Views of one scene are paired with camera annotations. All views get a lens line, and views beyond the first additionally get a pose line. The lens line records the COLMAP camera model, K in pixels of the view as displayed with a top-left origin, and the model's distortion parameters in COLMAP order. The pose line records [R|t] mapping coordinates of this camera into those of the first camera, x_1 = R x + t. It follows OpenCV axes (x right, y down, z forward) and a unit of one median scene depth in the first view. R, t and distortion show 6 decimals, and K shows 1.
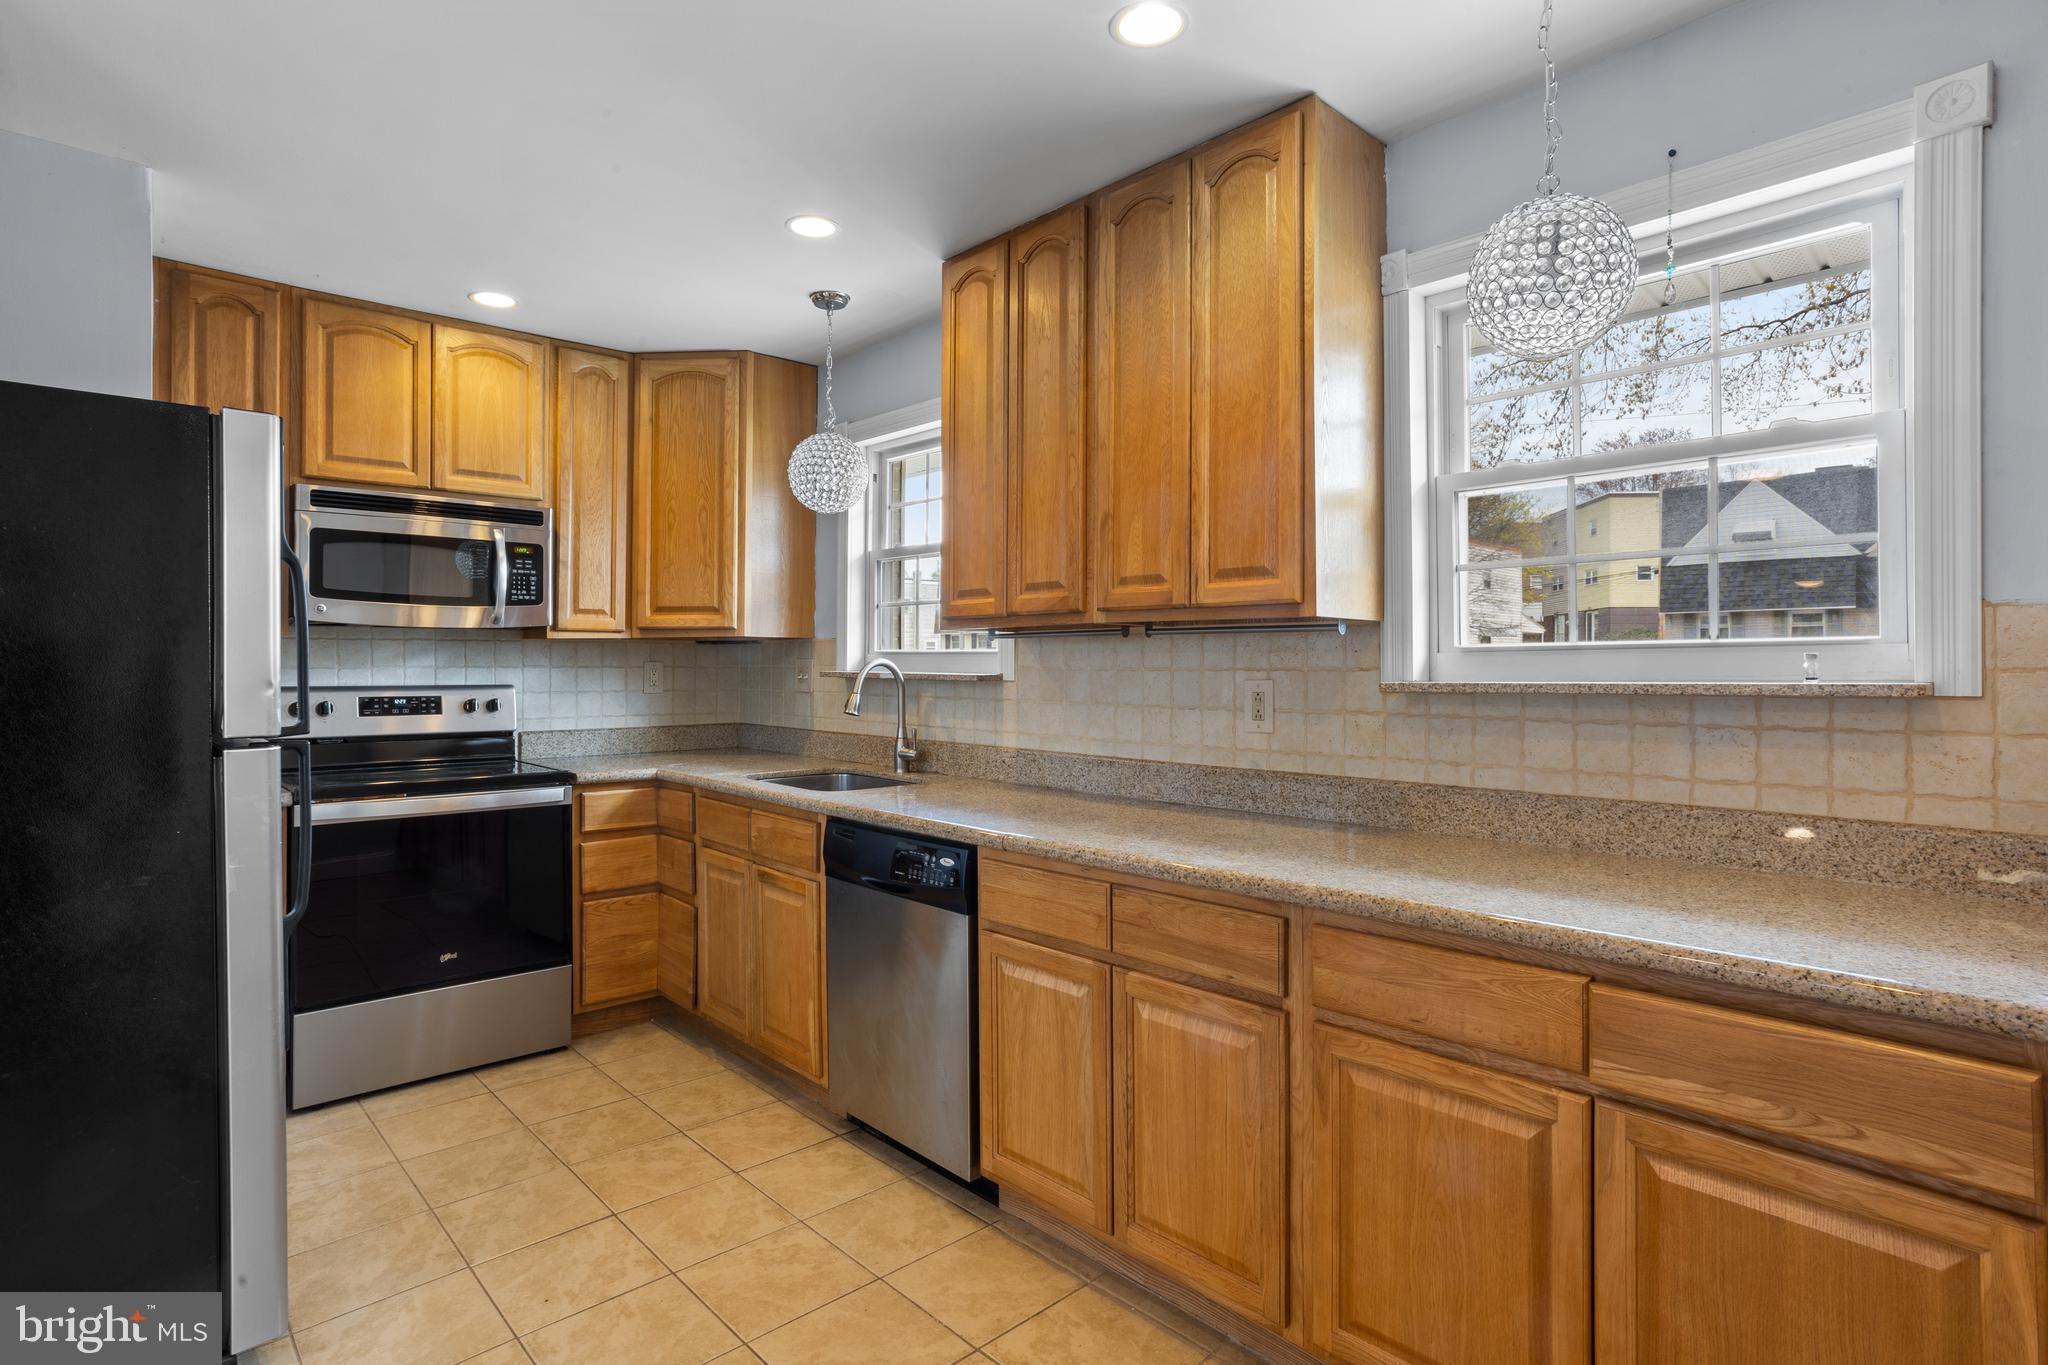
lens RADIAL K [[1009.0, 0, 1039.8], [0, 1009.0, 663.6], [0, 0, 1]] dist [-0.051129, 0.031190]
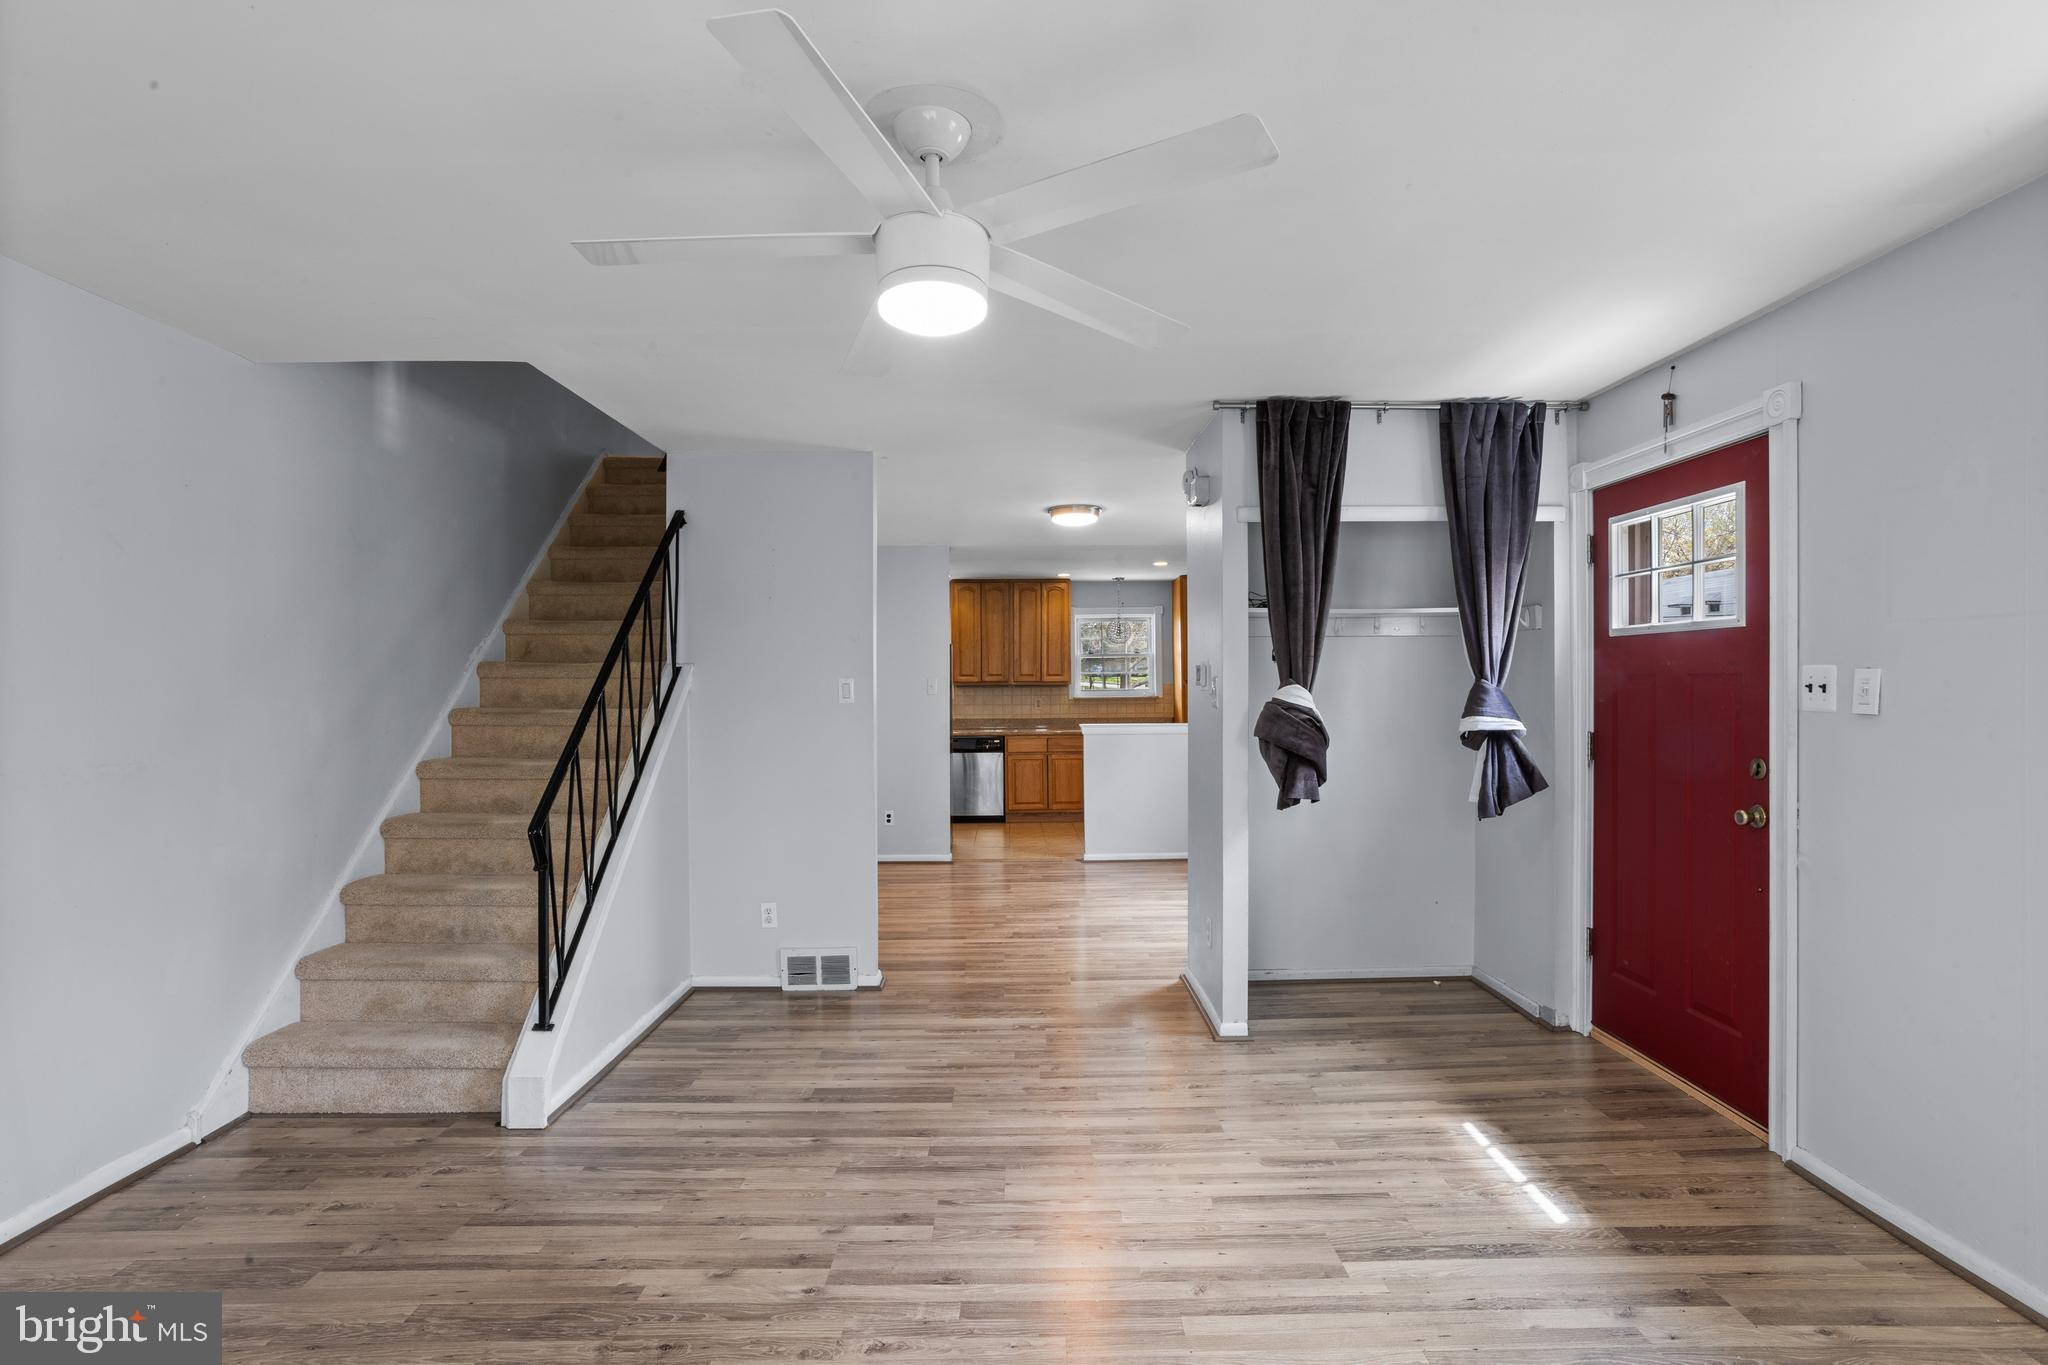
lens RADIAL K [[1009.0, 0, 1043.8], [0, 1009.0, 681.4], [0, 0, 1]] dist [-0.051129, 0.031190]
pose [[0.664792, 0.001496, 0.747027, -2.460752], [0.004657, 0.999970, -0.006147, -0.021969], [-0.747014, 0.007566, 0.664765, -1.551823]]
